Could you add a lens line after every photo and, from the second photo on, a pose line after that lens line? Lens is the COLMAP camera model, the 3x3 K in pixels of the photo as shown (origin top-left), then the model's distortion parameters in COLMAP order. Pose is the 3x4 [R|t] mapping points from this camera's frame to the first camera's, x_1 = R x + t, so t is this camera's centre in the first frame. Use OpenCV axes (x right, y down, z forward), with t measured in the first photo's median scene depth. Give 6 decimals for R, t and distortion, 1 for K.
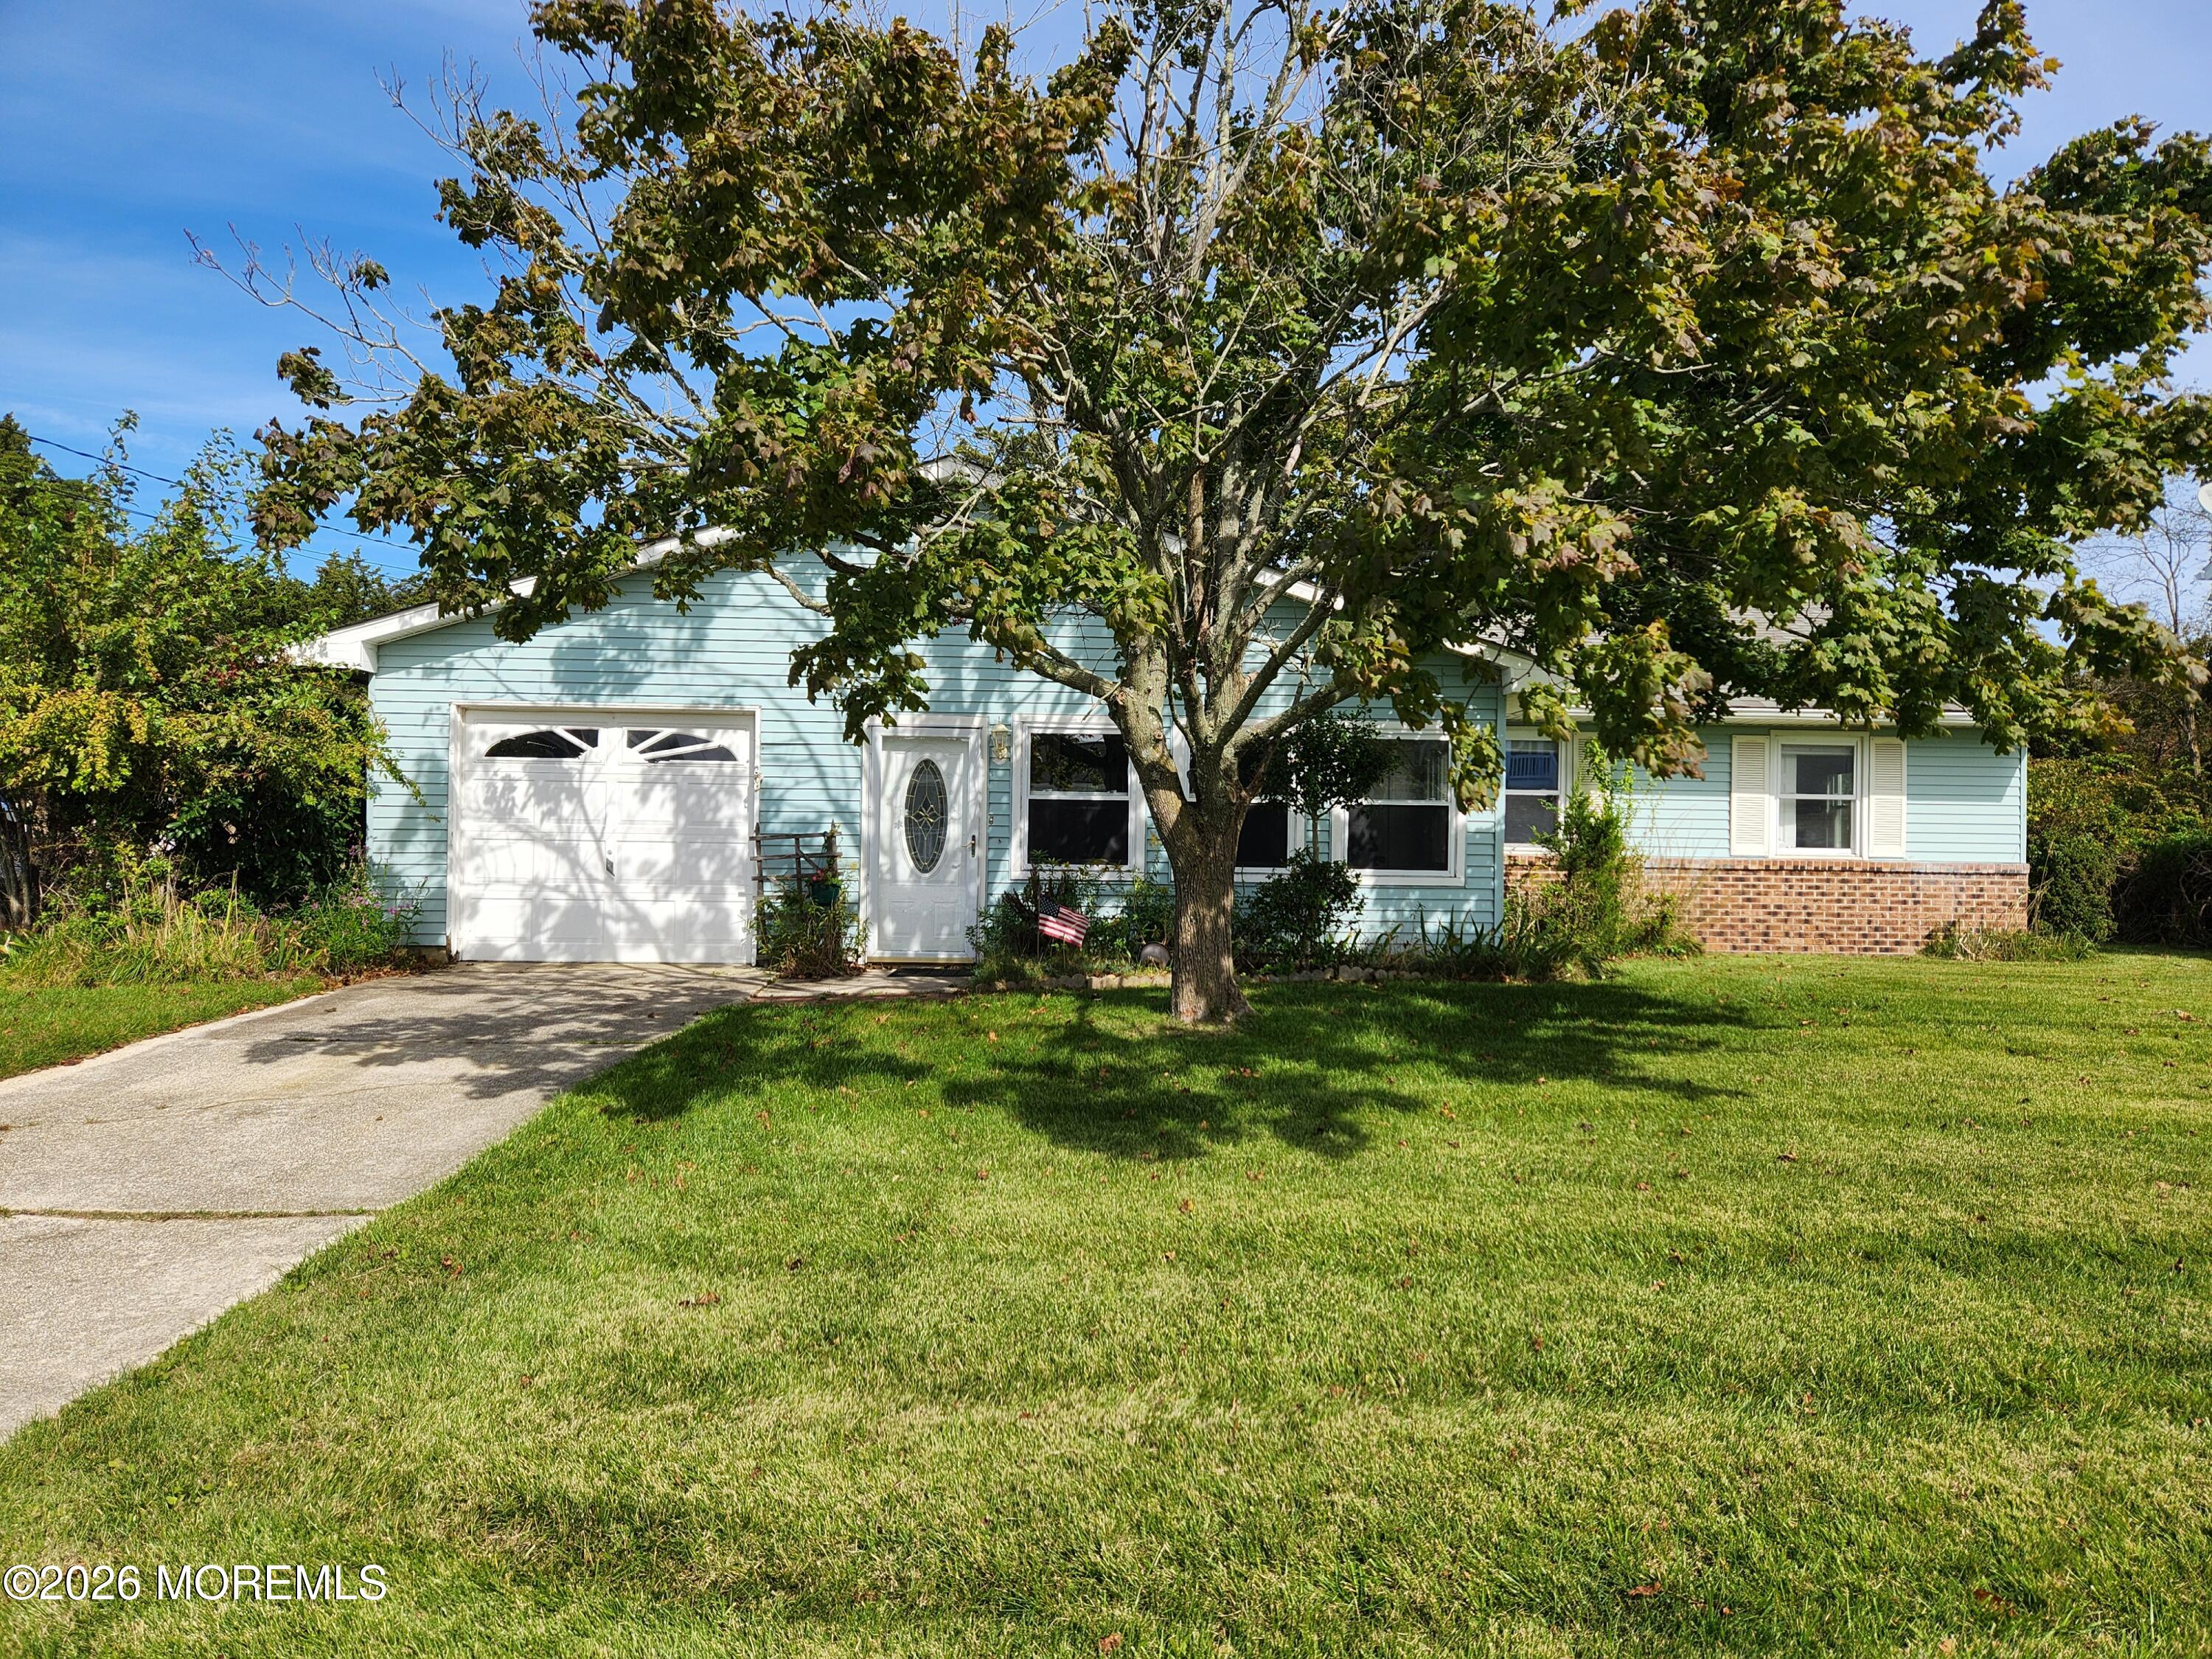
lens RADIAL K [[1486.0, 0, 1106.8], [0, 1486.0, 876.7], [0, 0, 1]] dist [0.064381, -0.000318]
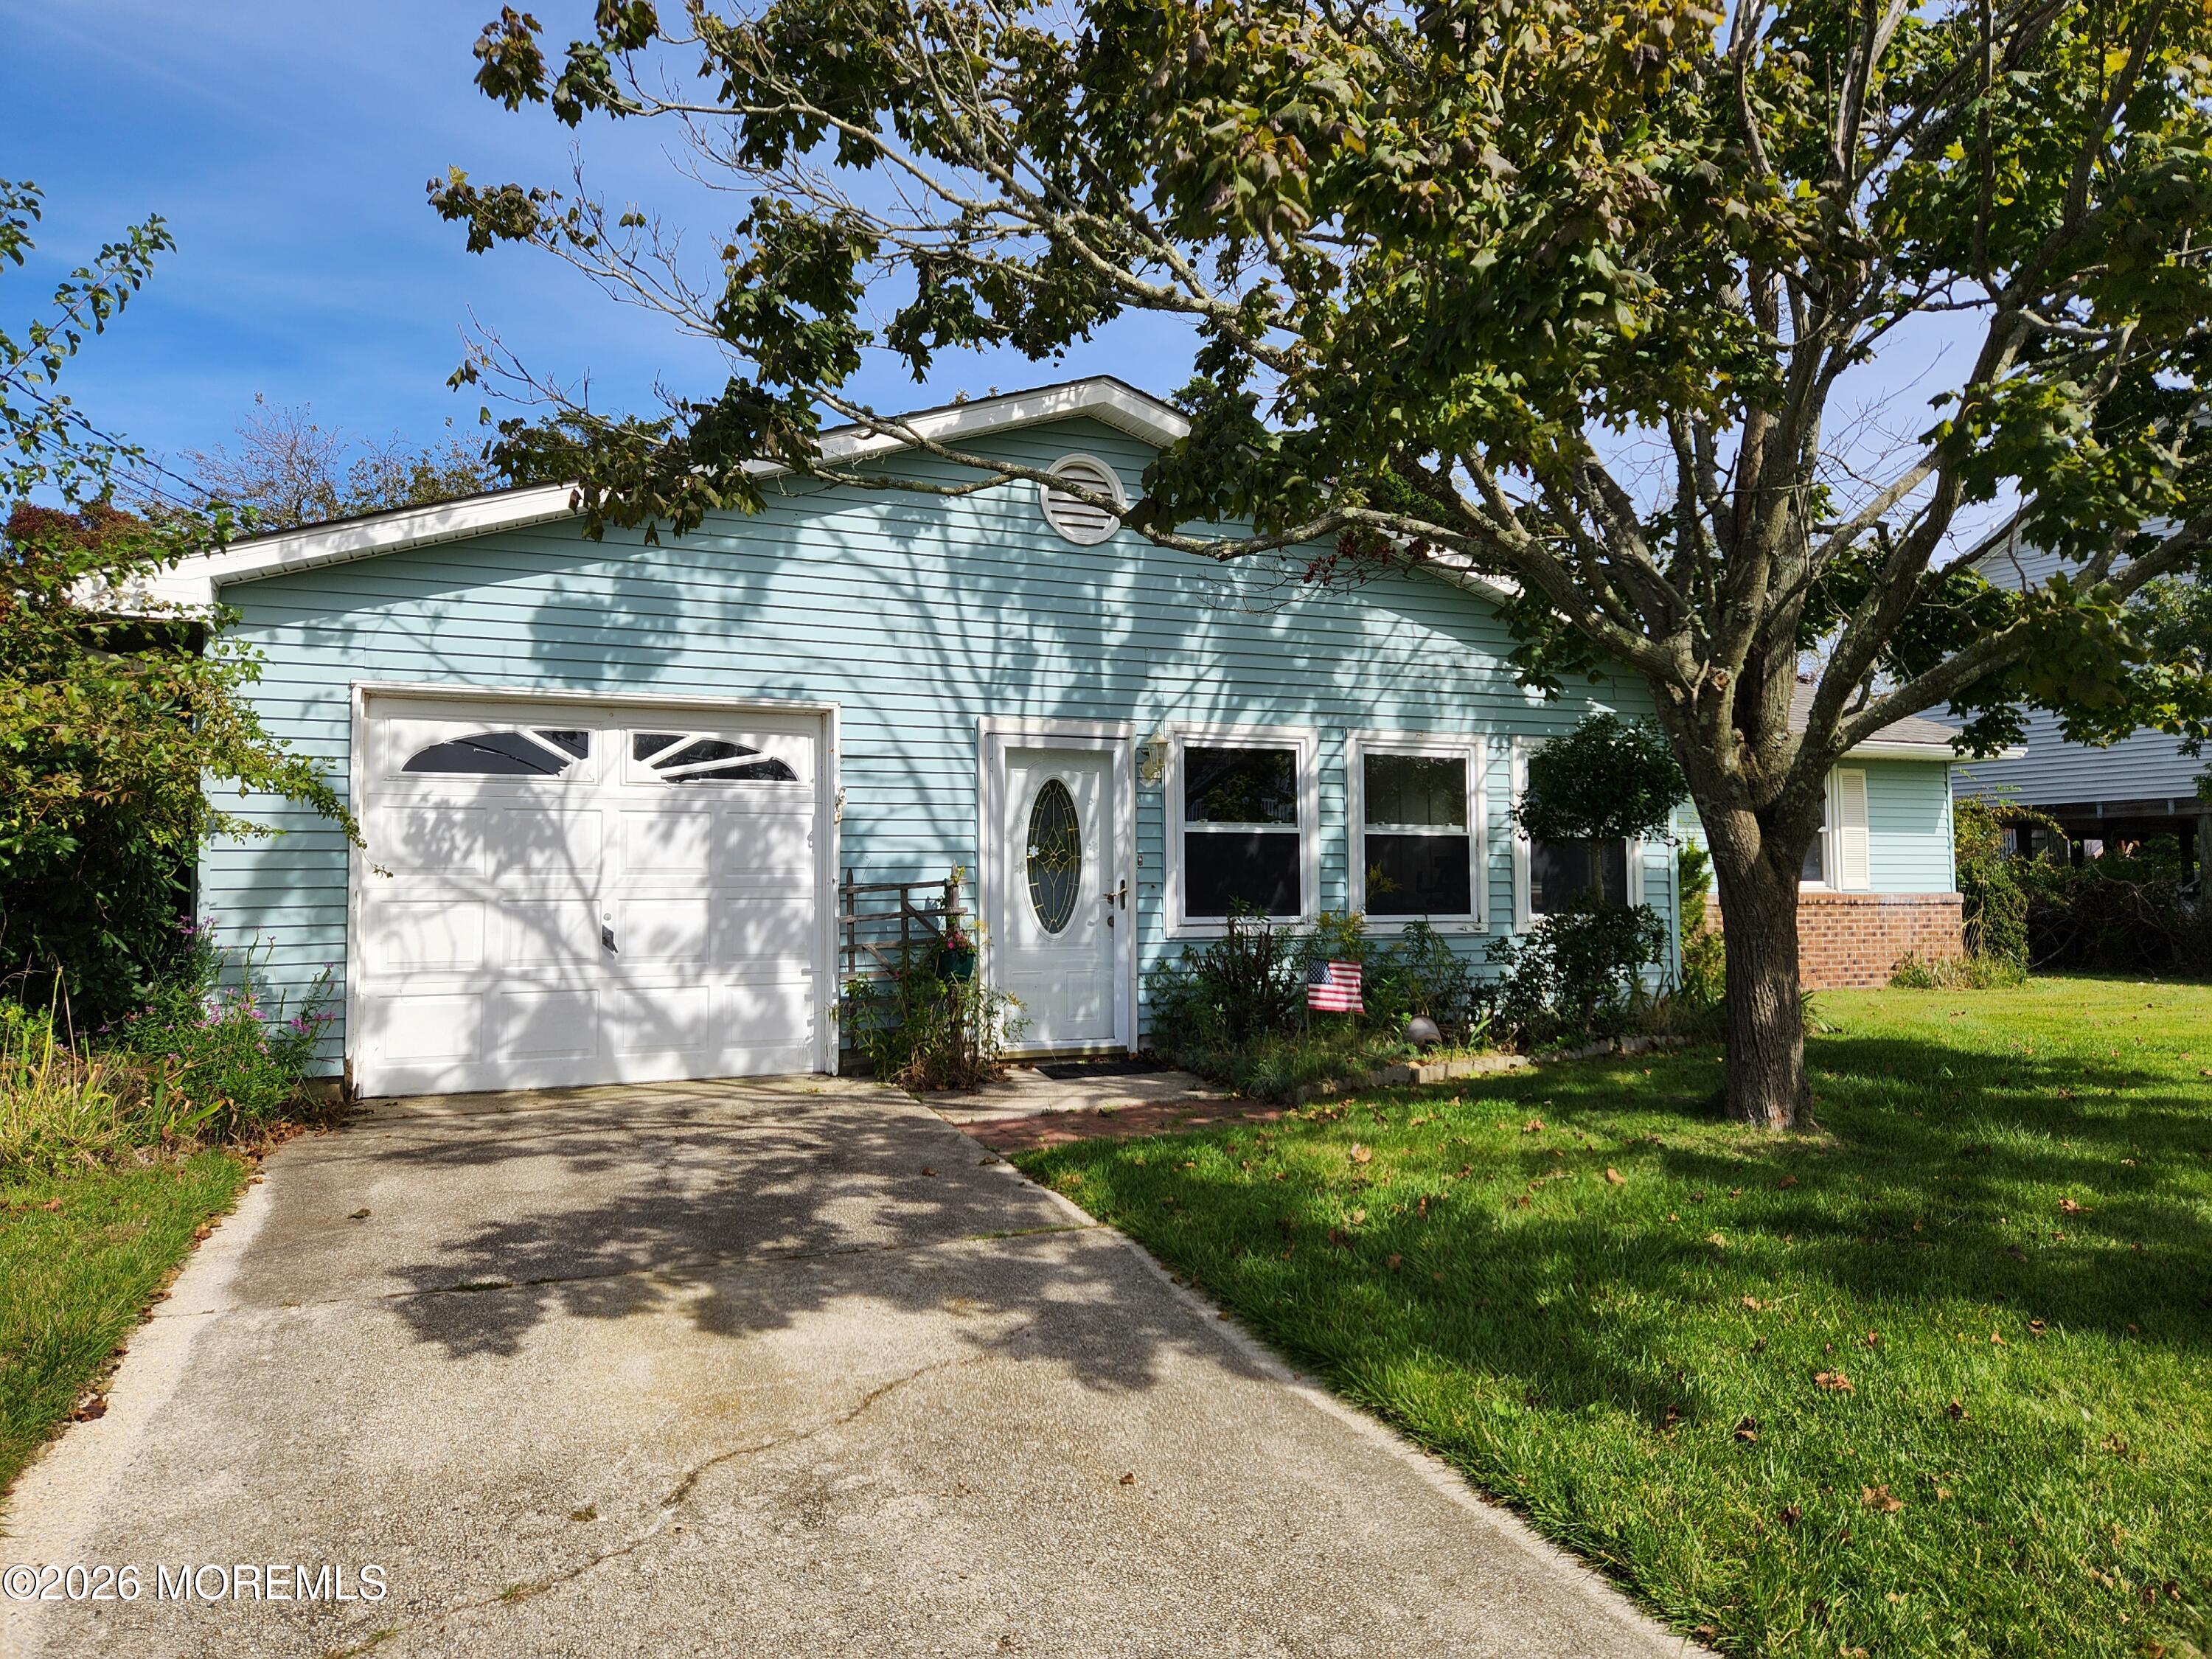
lens RADIAL K [[1513.8, 0, 1106.0], [0, 1513.8, 829.5], [0, 0, 1]] dist [0.072929, 0.000415]
pose [[0.930457, -0.004761, 0.366369, -0.374342], [0.025733, 0.998296, -0.052379, -0.013810], [-0.365496, 0.058164, 0.928994, 0.290766]]
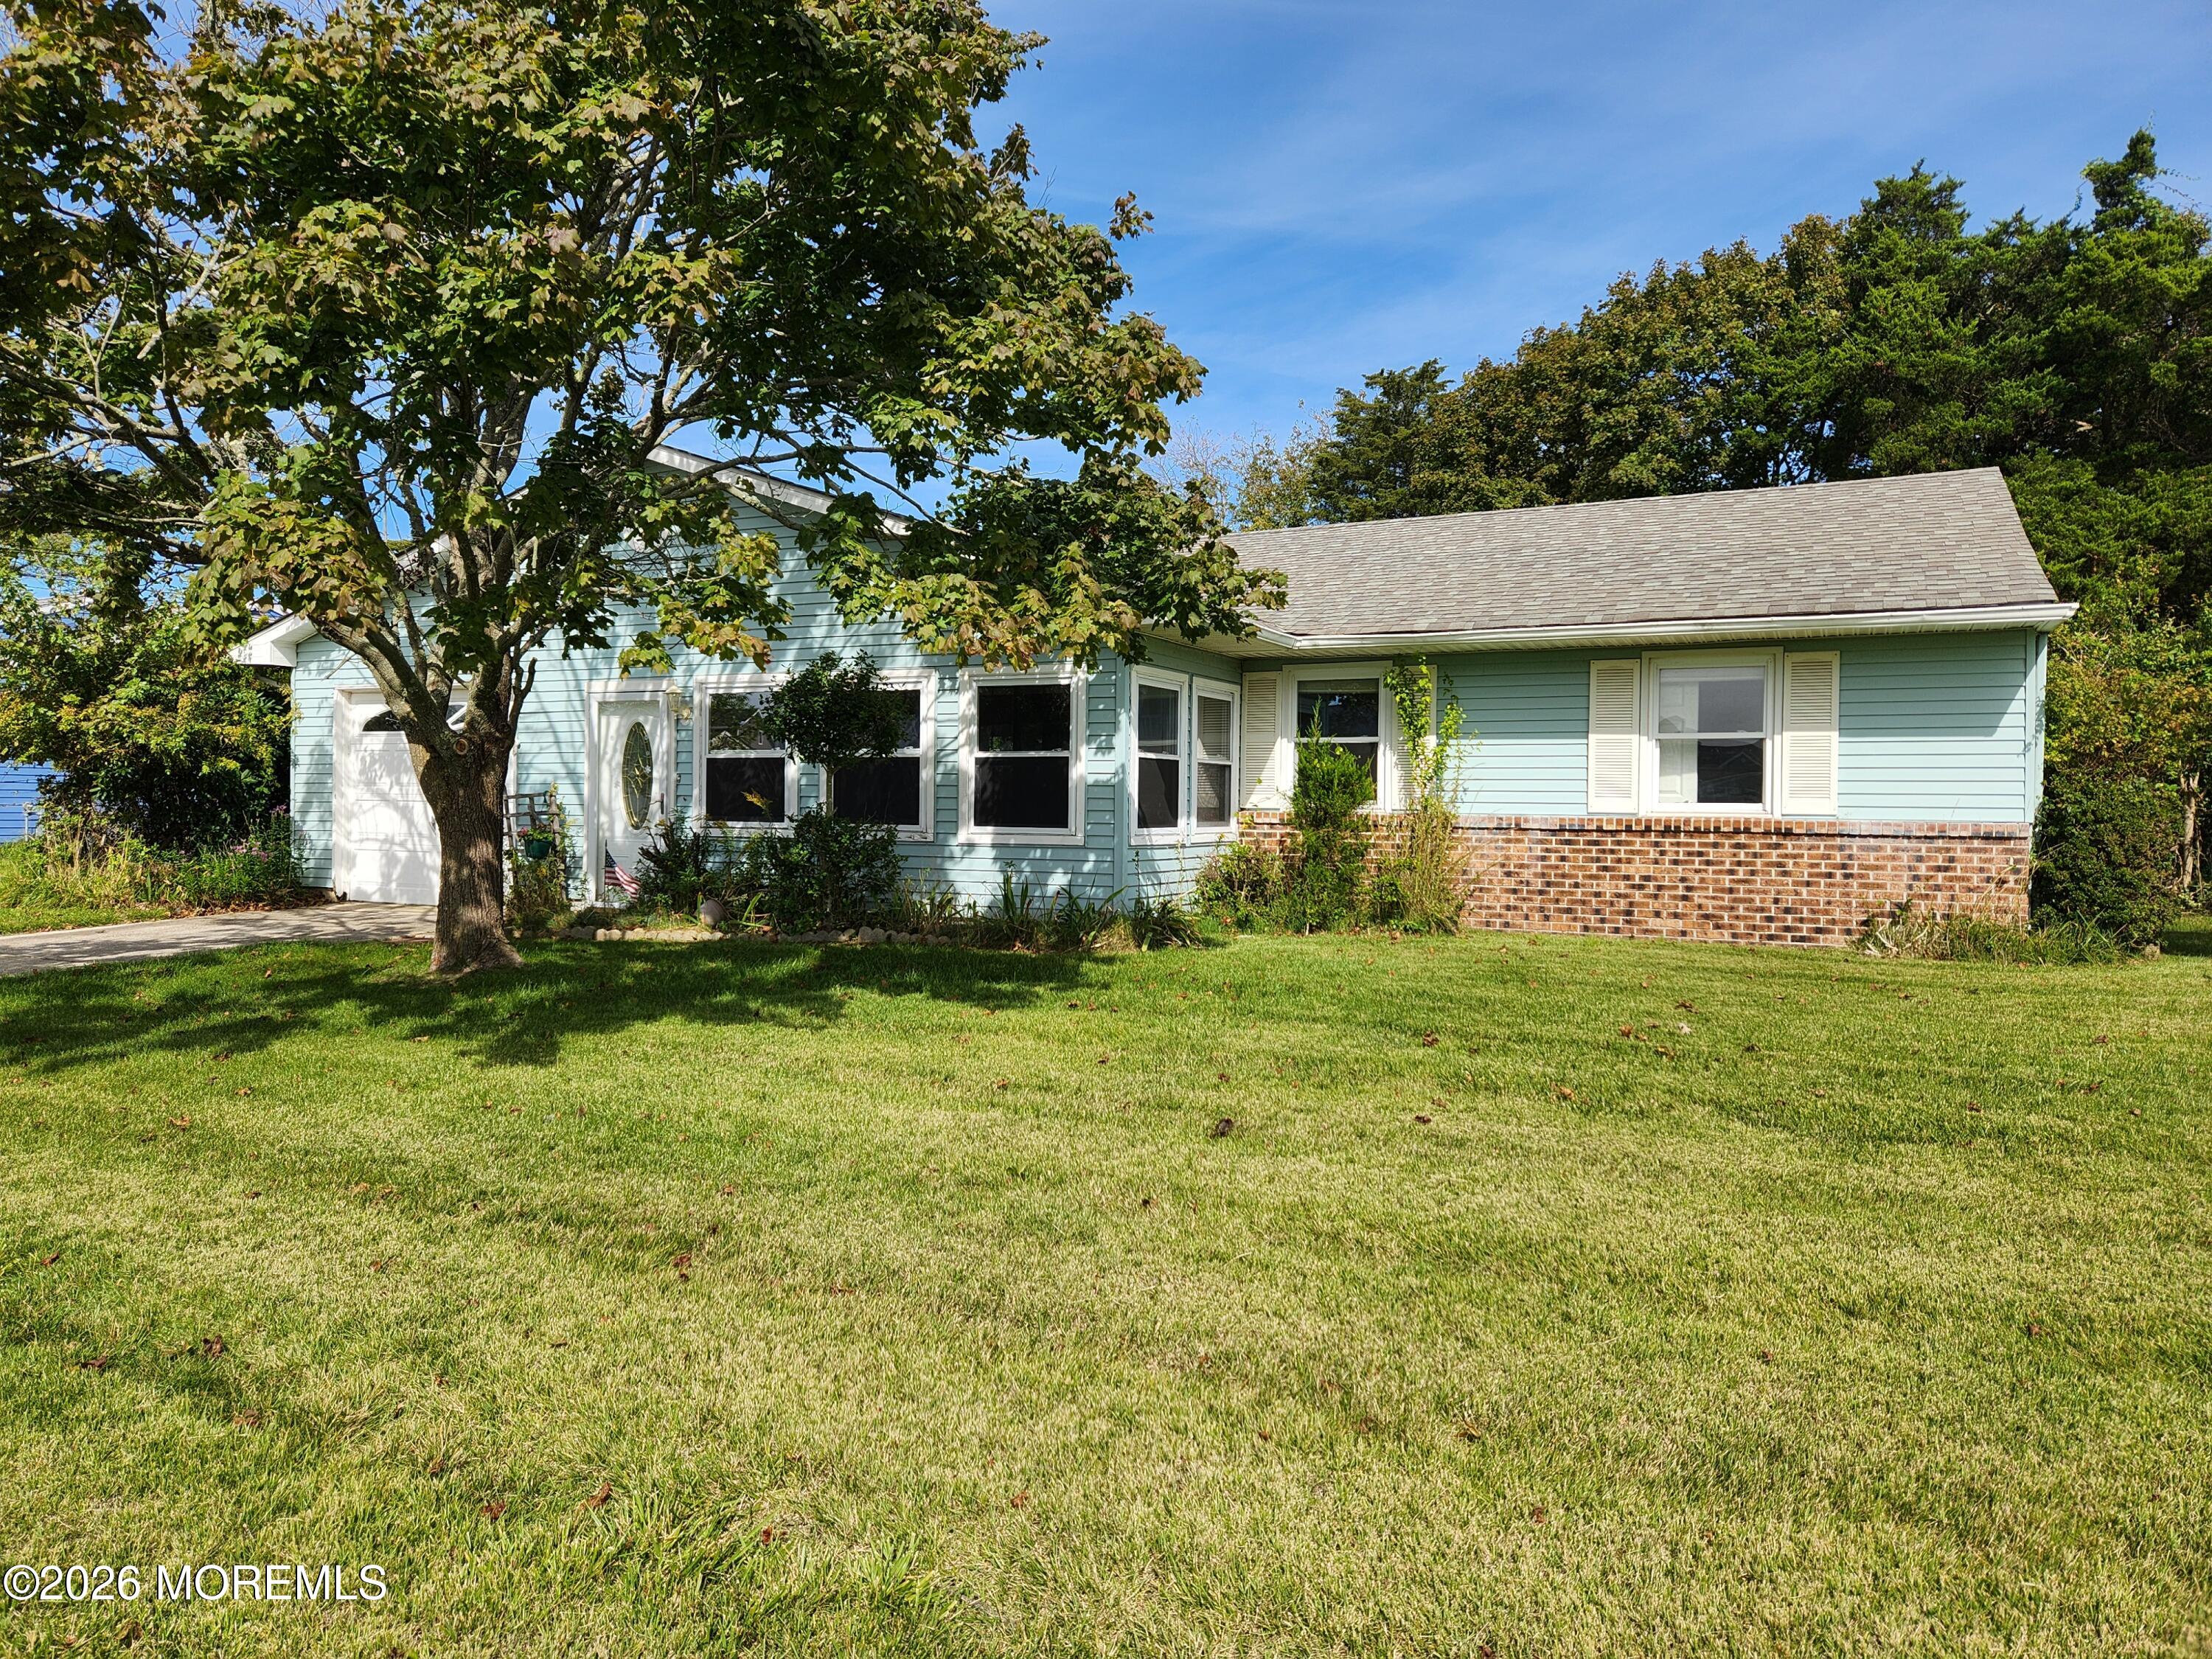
lens RADIAL K [[1513.8, 0, 1106.0], [0, 1513.8, 829.5], [0, 0, 1]] dist [0.072929, 0.000415]
pose [[0.879293, 0.001338, -0.476279, 0.693809], [-0.008173, 0.999891, -0.012279, 0.008090], [0.476210, 0.014689, 0.879209, 0.204843]]
